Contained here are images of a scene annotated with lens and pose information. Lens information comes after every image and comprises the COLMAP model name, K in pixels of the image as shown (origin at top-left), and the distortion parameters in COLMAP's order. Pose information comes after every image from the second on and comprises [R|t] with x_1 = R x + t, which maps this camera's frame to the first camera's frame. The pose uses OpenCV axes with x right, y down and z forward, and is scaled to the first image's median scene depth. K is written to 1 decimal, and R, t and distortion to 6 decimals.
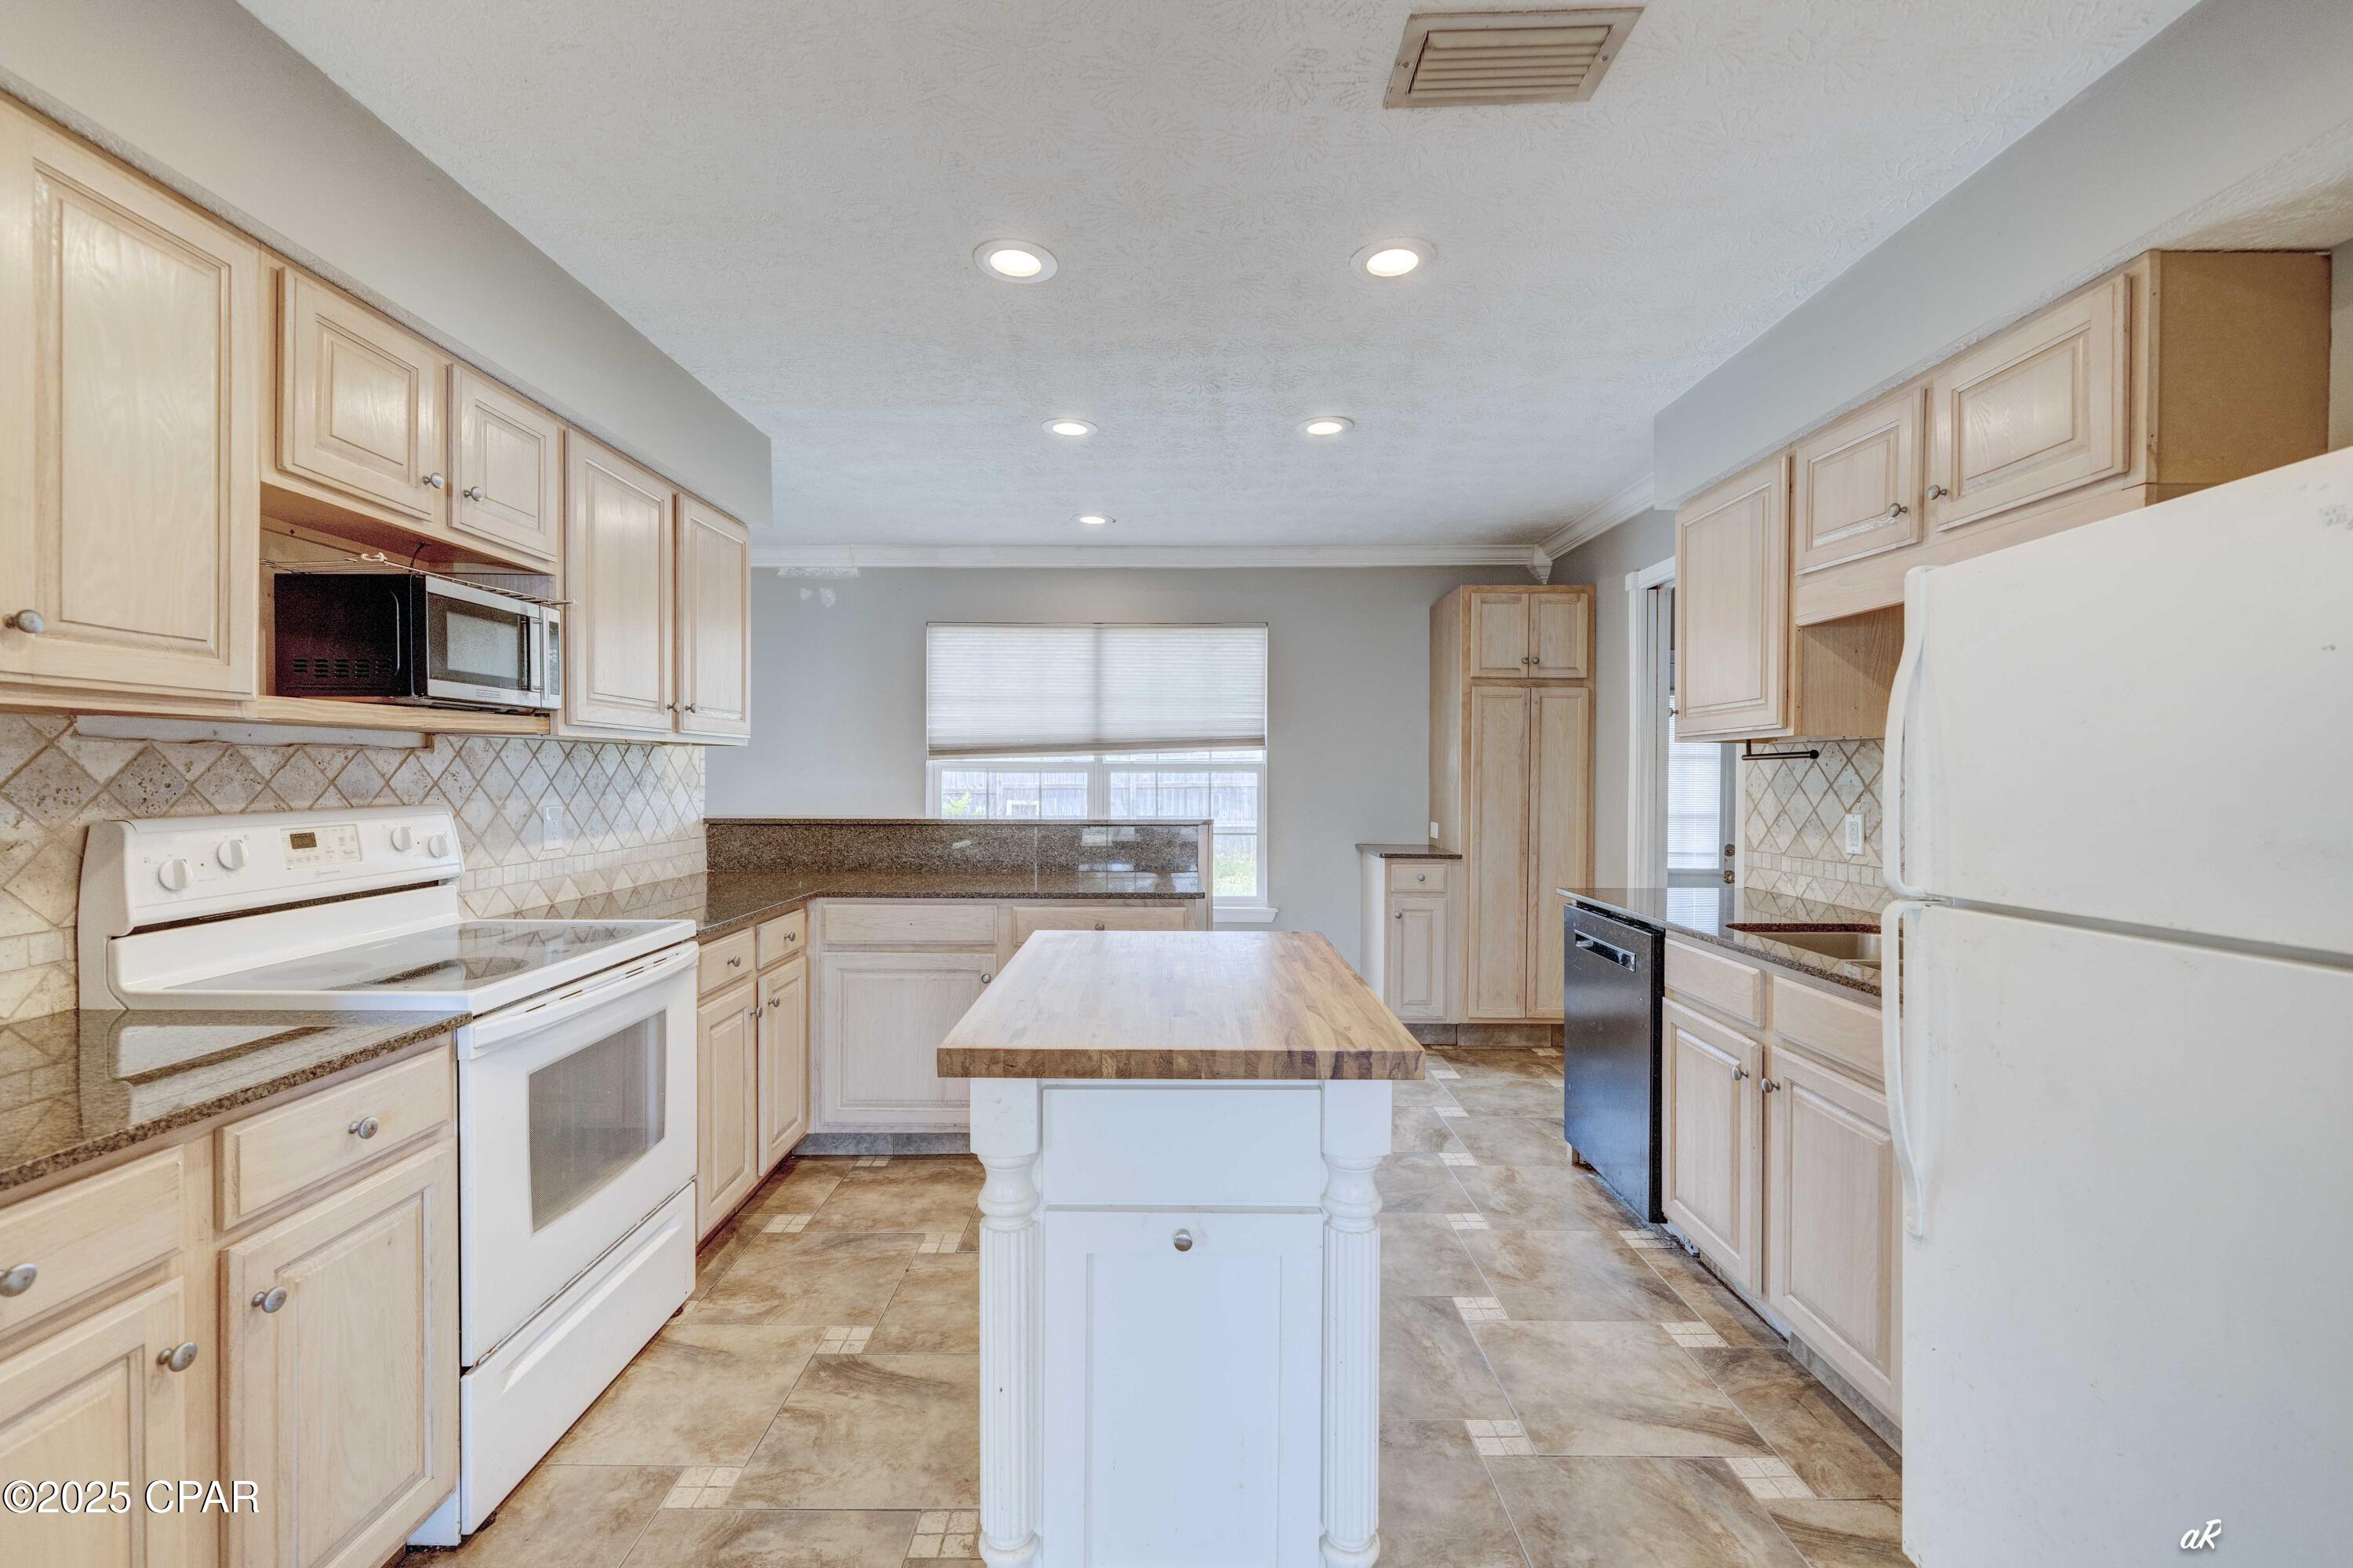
lens RADIAL K [[986.7, 0, 1169.6], [0, 986.7, 787.9], [0, 0, 1]] dist [-0.001031, -0.000053]
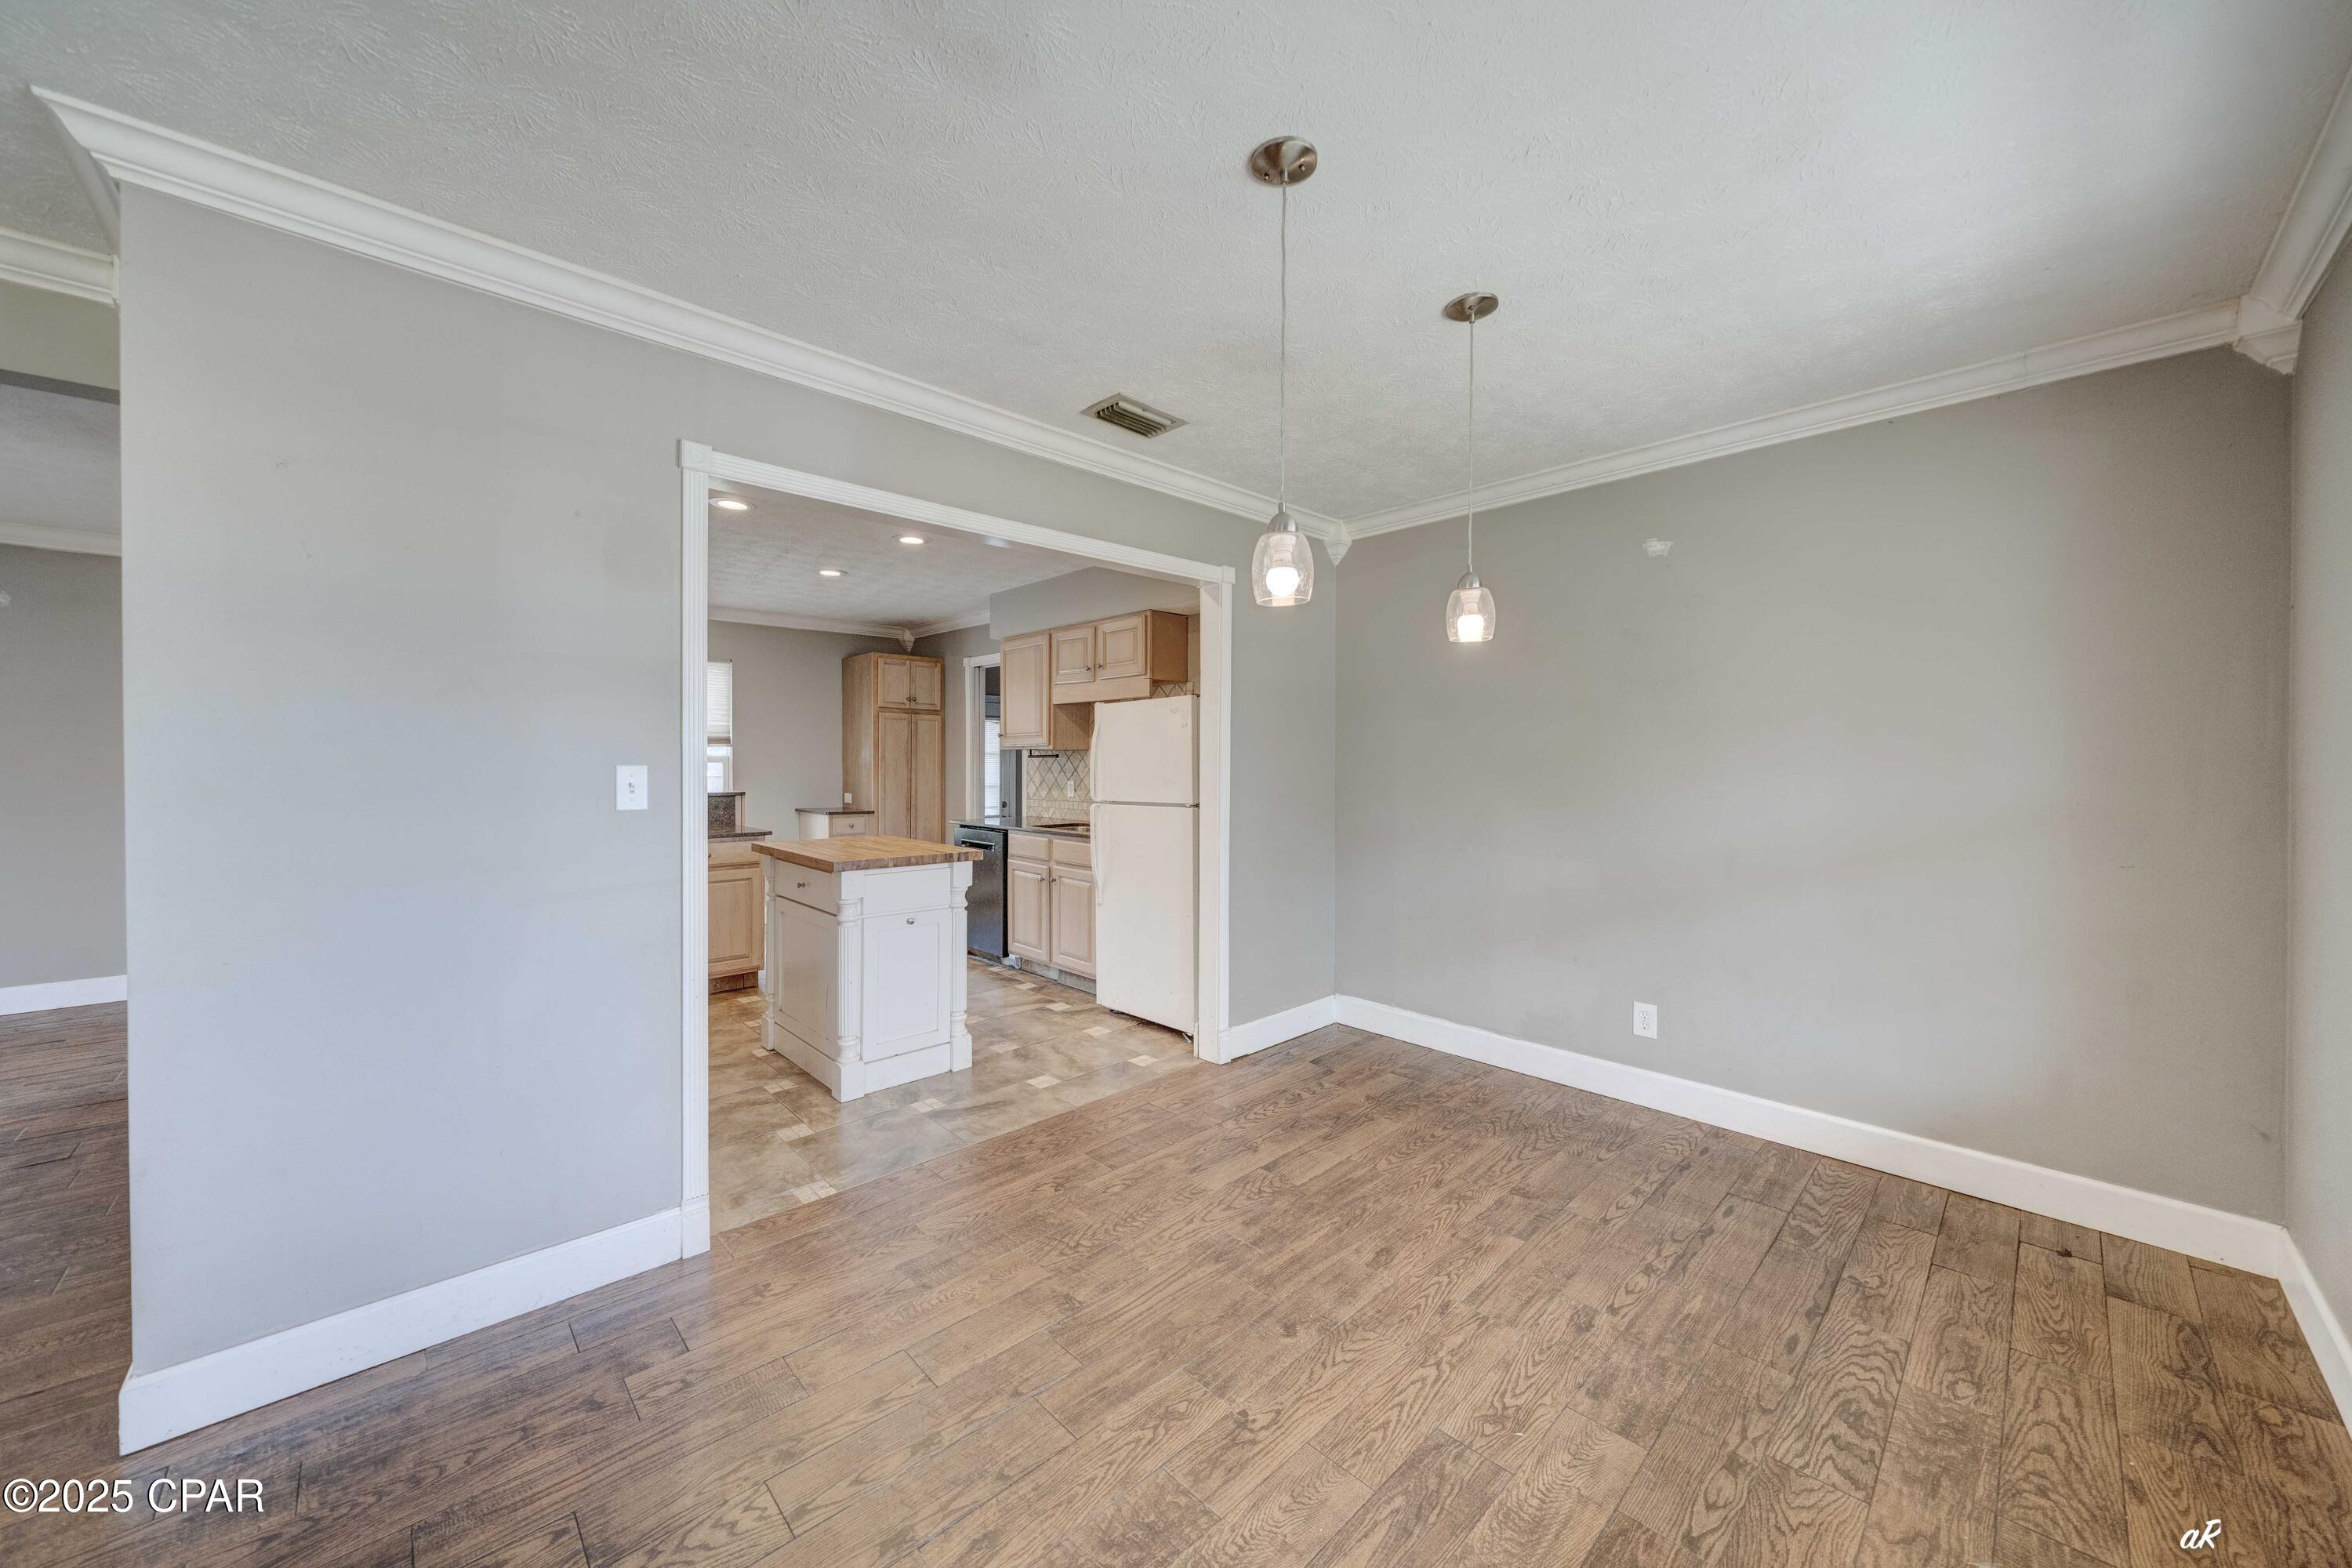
lens RADIAL K [[846.4, 0, 1171.8], [0, 846.4, 773.7], [0, 0, 1]] dist [-0.000762, -0.000008]
pose [[0.718906, -0.007762, 0.695064, -0.641619], [0.007773, 0.999965, 0.003127, 0.005438], [-0.695064, 0.003155, 0.718941, -0.748903]]
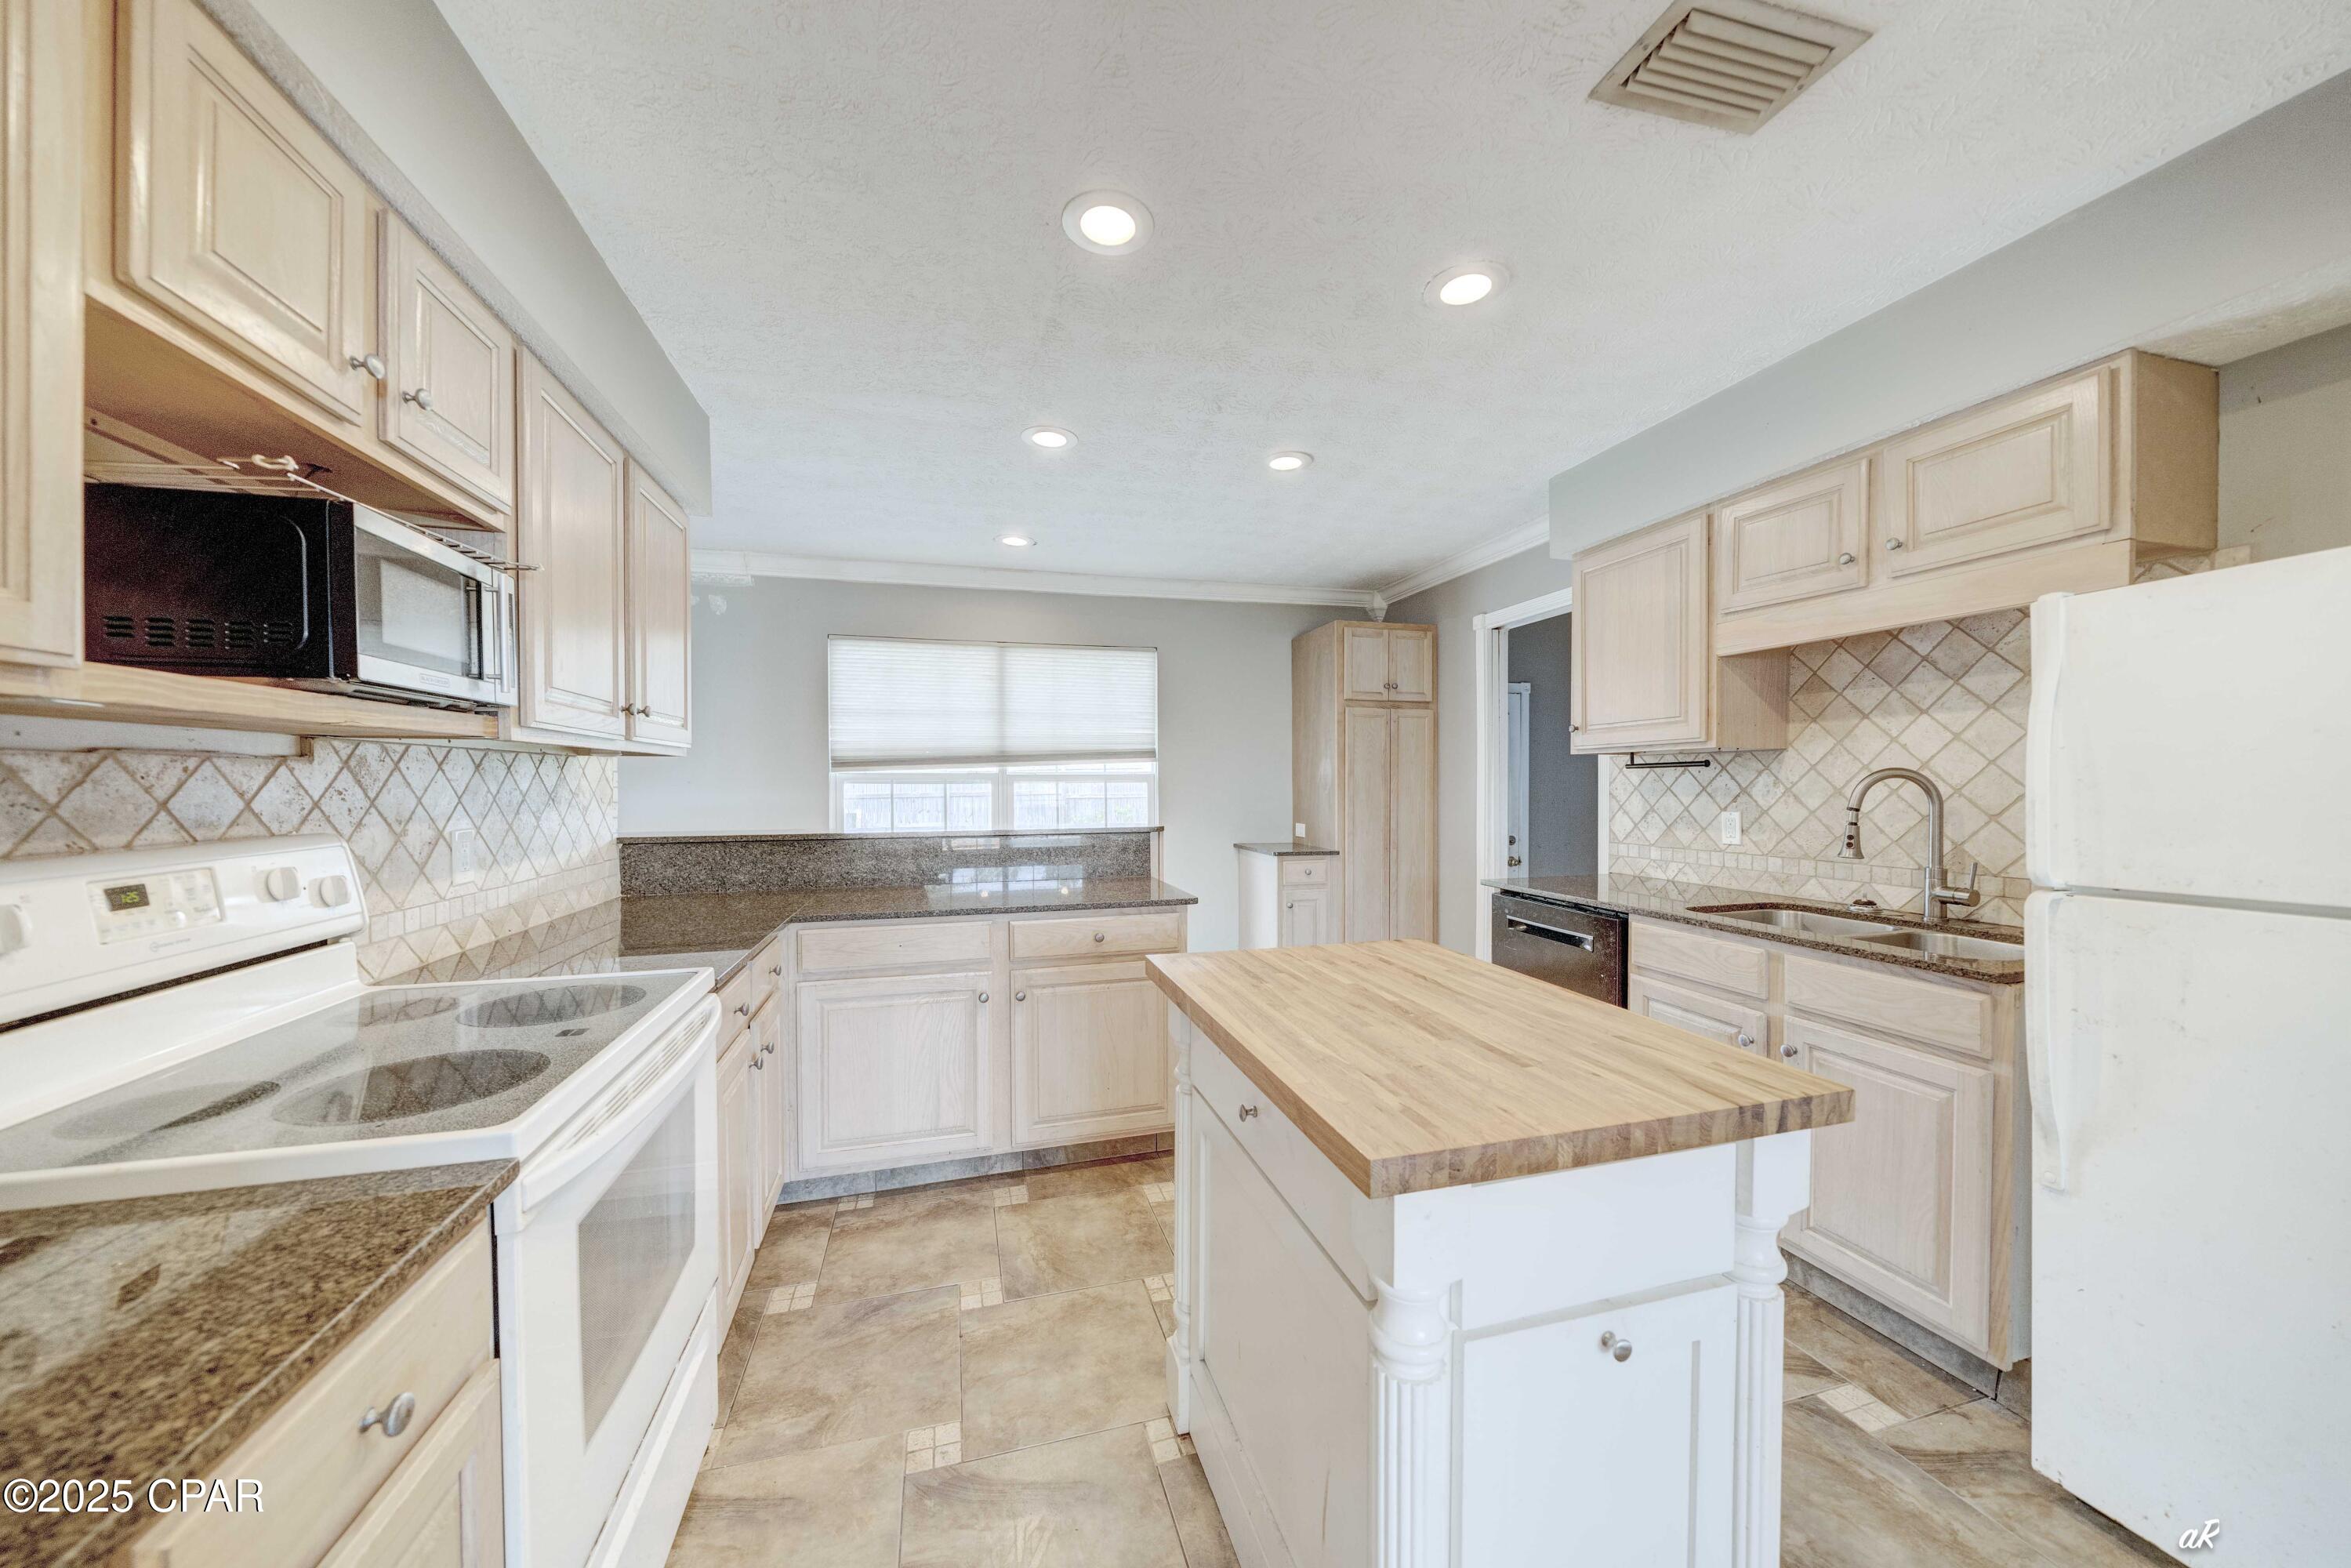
lens RADIAL K [[810.0, 0, 1170.6], [0, 810.0, 794.7], [0, 0, 1]] dist [-0.006125, -0.000099]
pose [[0.963070, -0.011798, 0.268991, -0.279899], [0.011854, 0.999929, 0.001416, -0.005108], [-0.268989, 0.001825, 0.963142, 0.240597]]
